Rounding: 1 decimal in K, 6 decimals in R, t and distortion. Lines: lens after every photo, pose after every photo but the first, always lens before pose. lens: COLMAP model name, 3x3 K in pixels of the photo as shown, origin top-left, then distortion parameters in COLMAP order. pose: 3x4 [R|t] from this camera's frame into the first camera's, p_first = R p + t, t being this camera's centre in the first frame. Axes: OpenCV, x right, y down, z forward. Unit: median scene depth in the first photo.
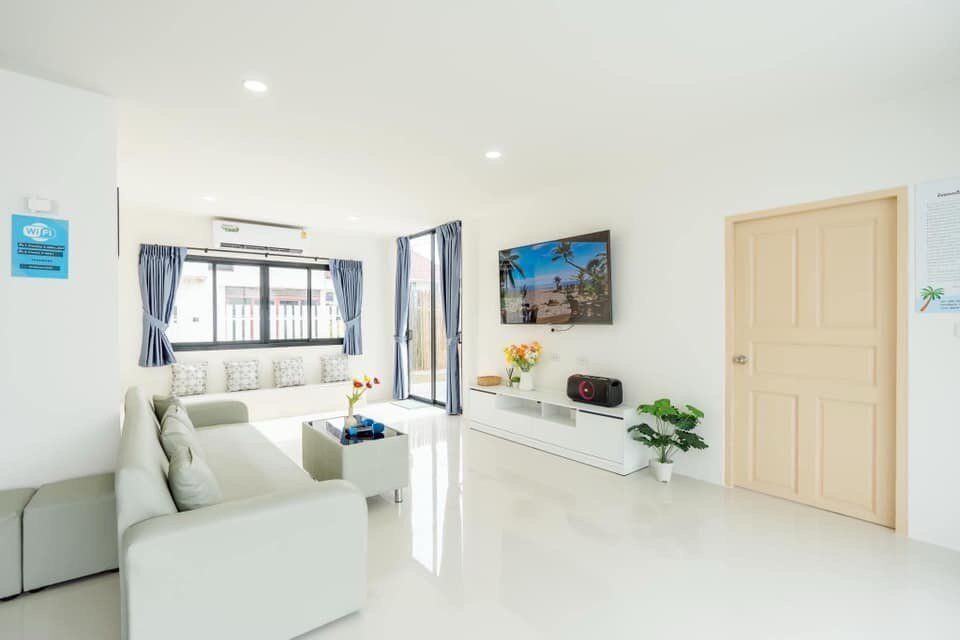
lens RADIAL K [[440.4, 0, 476.5], [0, 440.4, 325.1], [0, 0, 1]] dist [-0.004866, -0.000464]
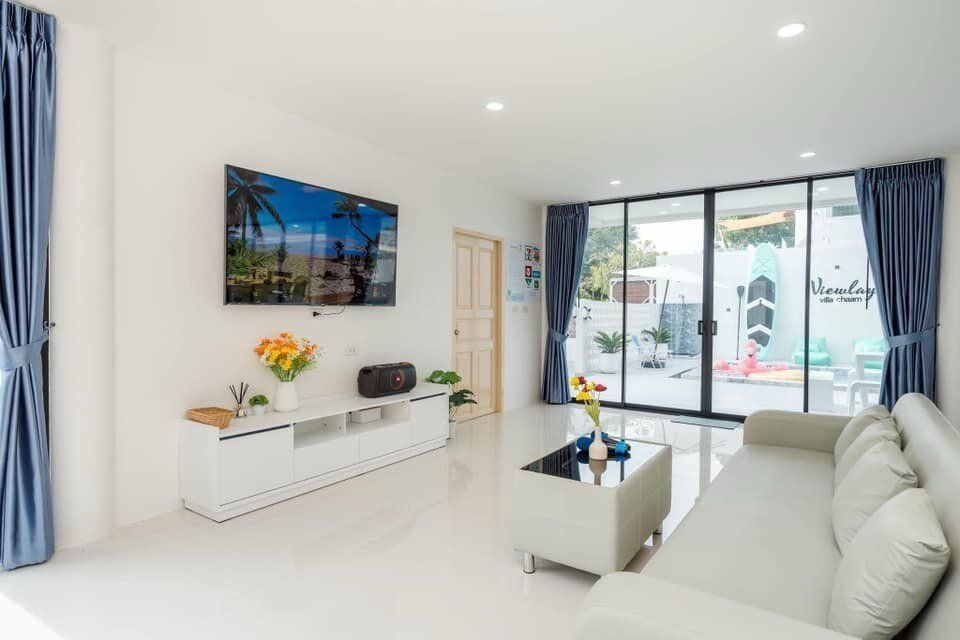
lens RADIAL K [[507.6, 0, 472.0], [0, 507.6, 321.8], [0, 0, 1]] dist [-0.012982, -0.002607]
pose [[-0.272261, -0.015606, 0.962097, -0.717258], [0.011389, 0.999746, 0.019440, 0.011885], [-0.962156, 0.016250, -0.272015, 1.042931]]
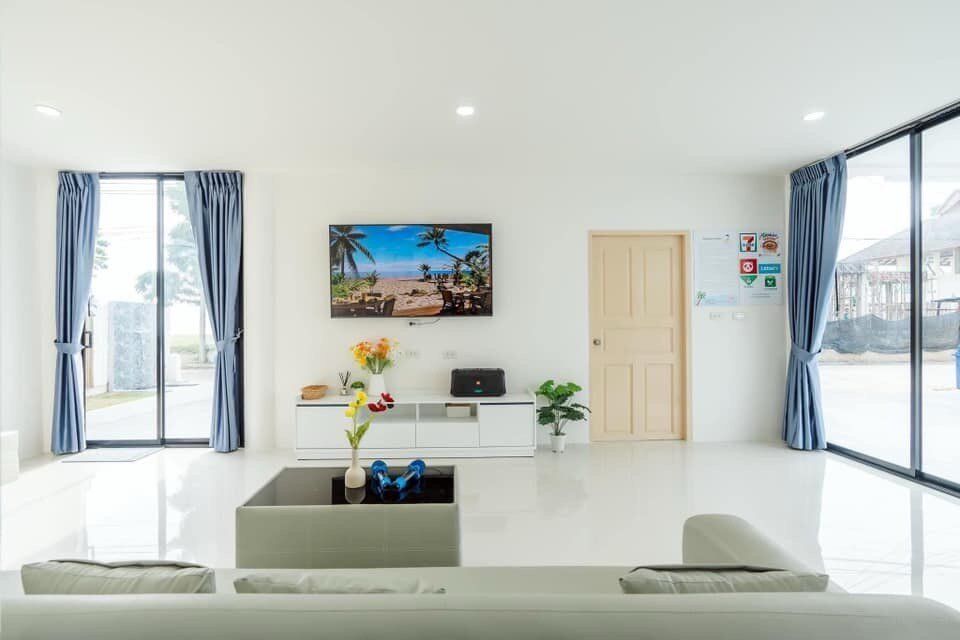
lens RADIAL K [[440.4, 0, 471.8], [0, 440.4, 321.2], [0, 0, 1]] dist [-0.004866, -0.000464]
pose [[0.610943, -0.000227, 0.791674, -0.491111], [0.015431, 0.999813, -0.011621, 0.020031], [-0.791524, 0.019317, 0.610833, 0.377065]]
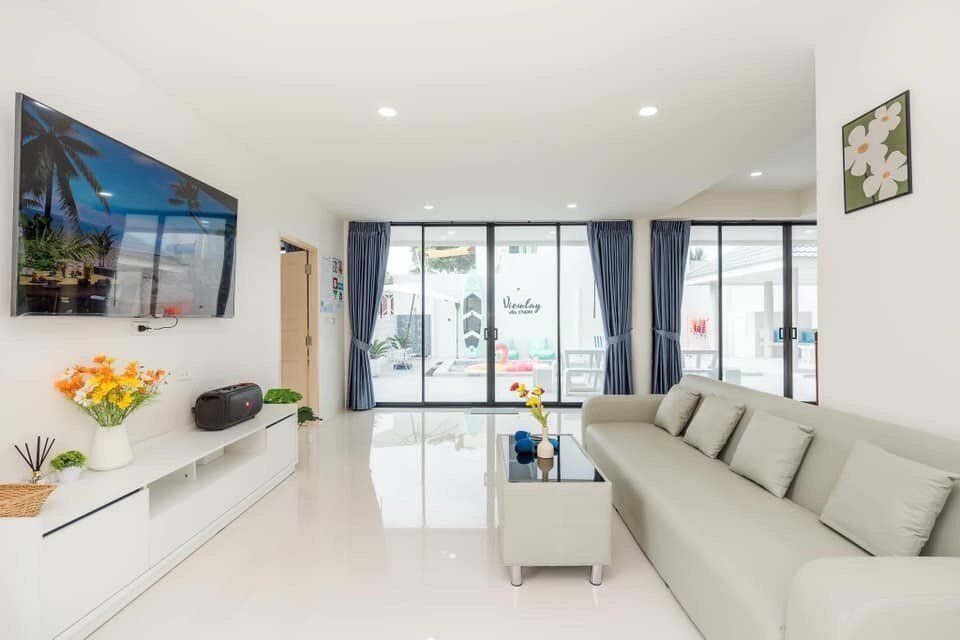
lens RADIAL K [[440.4, 0, 473.1], [0, 440.4, 320.5], [0, 0, 1]] dist [-0.004866, -0.000464]
pose [[-0.767396, 0.010142, 0.641093, -0.490409], [0.017850, 0.999825, 0.005550, 0.006606], [-0.640924, 0.015703, -0.767443, 1.221147]]
